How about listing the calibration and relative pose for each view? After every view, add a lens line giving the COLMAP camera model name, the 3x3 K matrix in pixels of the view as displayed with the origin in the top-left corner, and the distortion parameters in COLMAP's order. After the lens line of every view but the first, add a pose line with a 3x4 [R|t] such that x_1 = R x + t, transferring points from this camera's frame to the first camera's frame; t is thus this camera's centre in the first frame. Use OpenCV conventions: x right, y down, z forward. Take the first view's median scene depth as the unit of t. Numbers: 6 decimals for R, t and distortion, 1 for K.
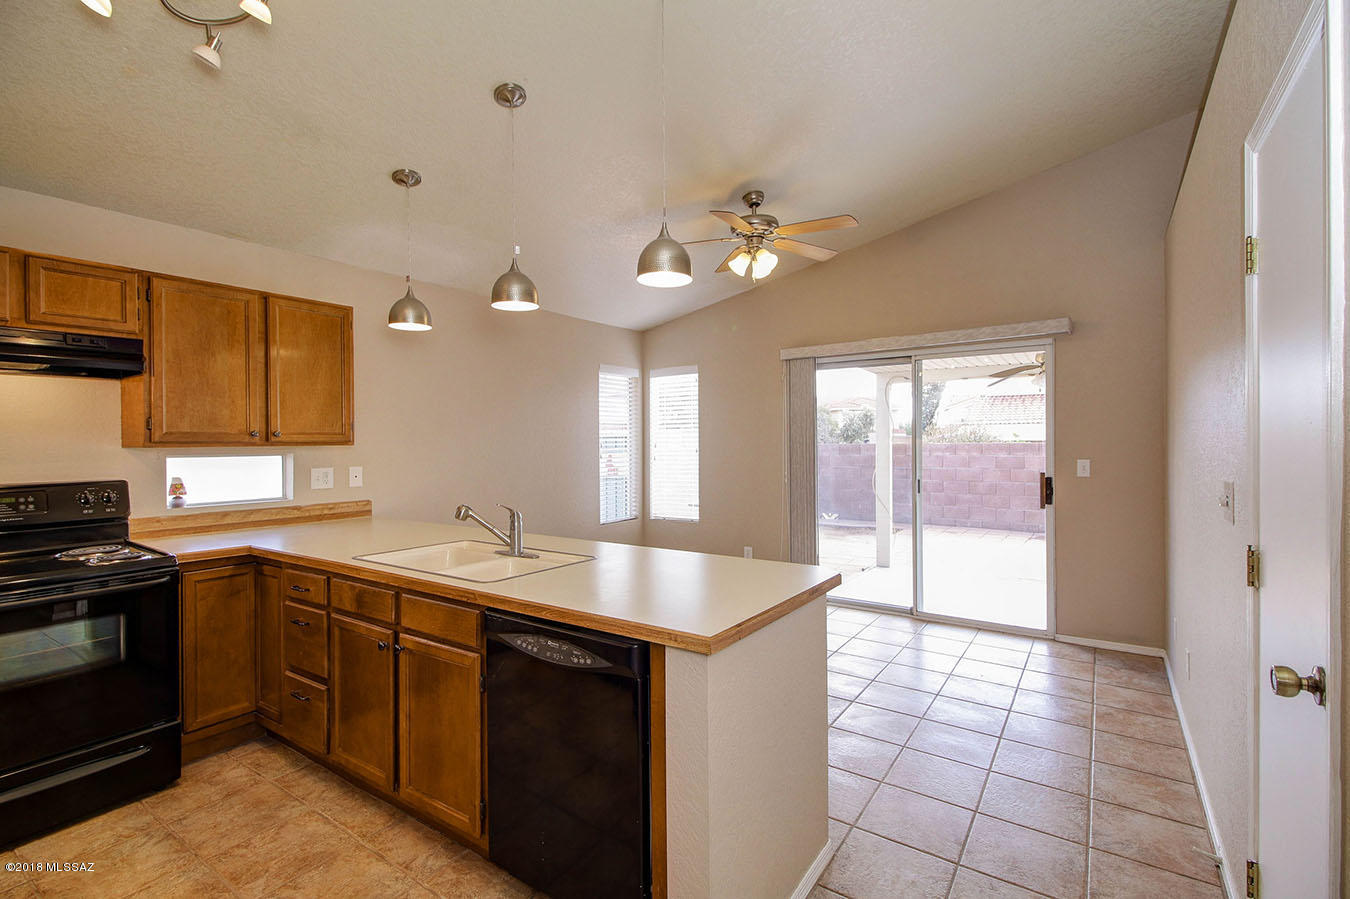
lens RADIAL K [[619.3, 0, 672.5], [0, 619.3, 441.5], [0, 0, 1]] dist [0.018548, -0.009824]
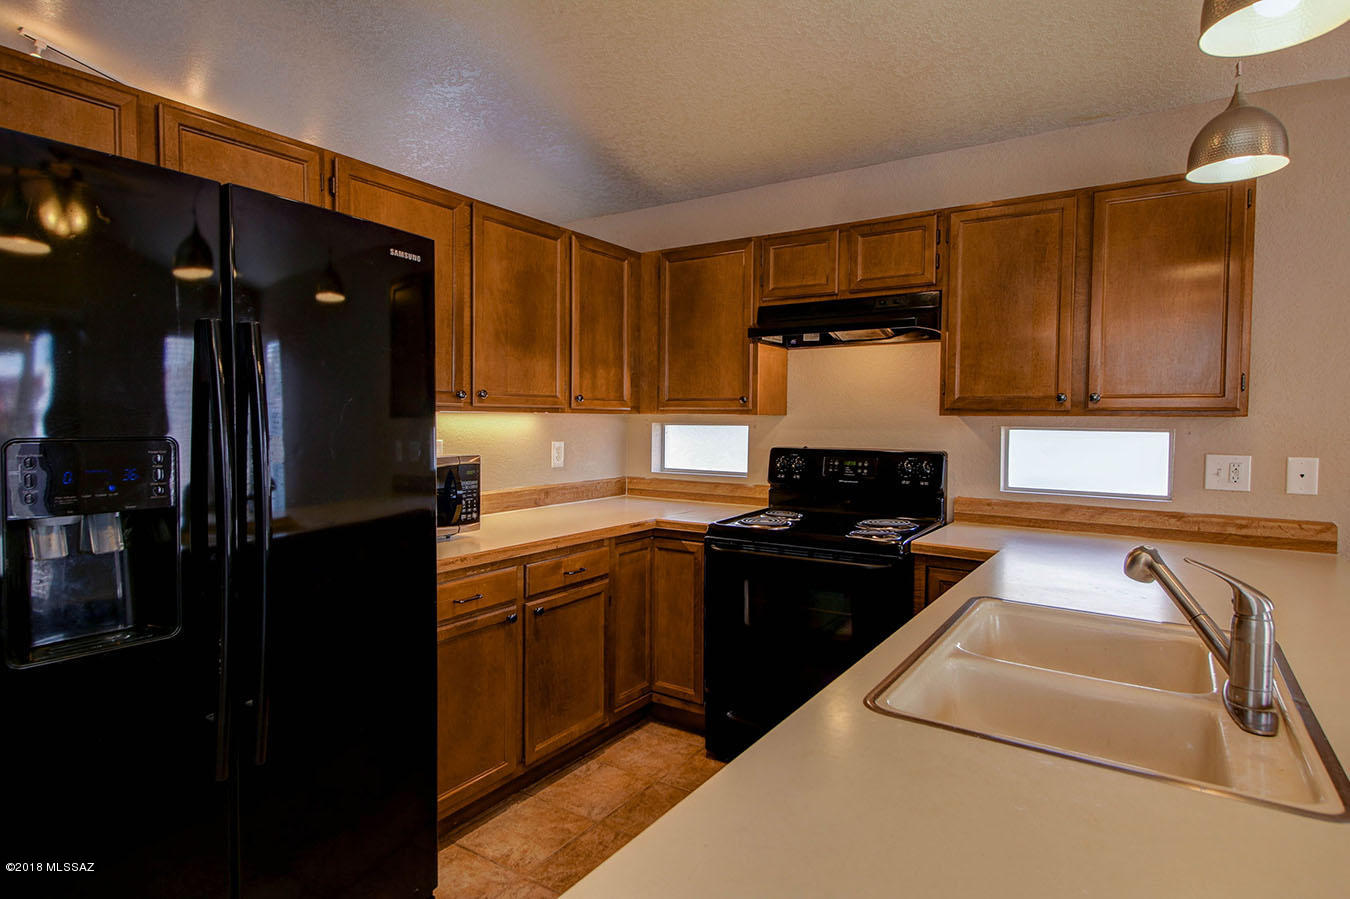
lens RADIAL K [[730.6, 0, 669.3], [0, 730.6, 441.4], [0, 0, 1]] dist [0.000574, -0.000823]
pose [[0.010755, 0.040440, -0.999124, 0.149718], [-0.008511, 0.999149, 0.040349, 0.007439], [0.999906, 0.008070, 0.011090, 0.565121]]
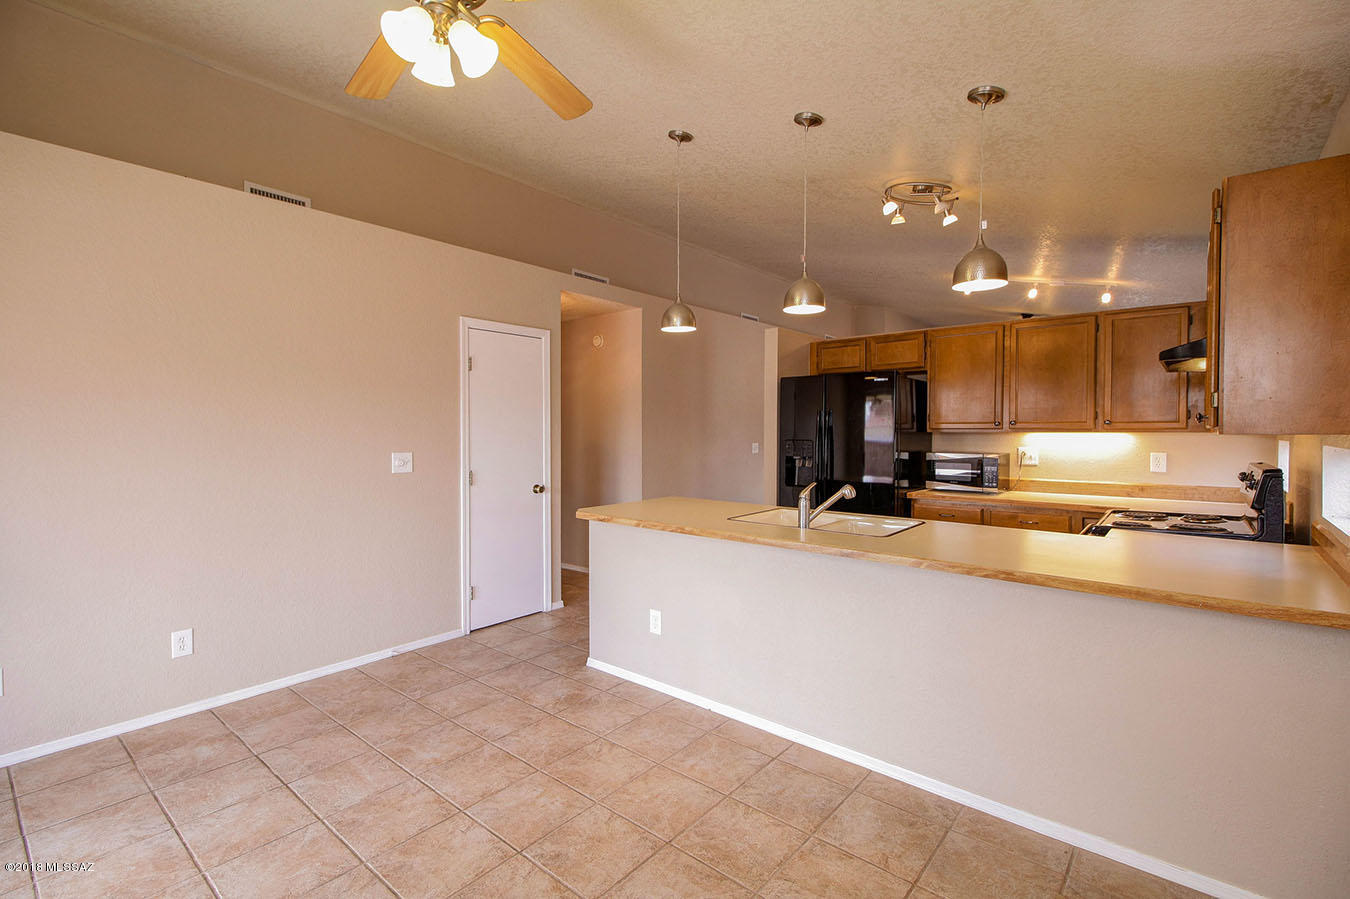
lens RADIAL K [[622.4, 0, 715.3], [0, 622.4, 446.6], [0, 0, 1]] dist [0.021276, -0.010634]
pose [[-0.997597, 0.004480, 0.069146, -0.164189], [0.006342, 0.999623, 0.026730, 0.000085], [-0.069000, 0.027104, -0.997248, 1.863013]]
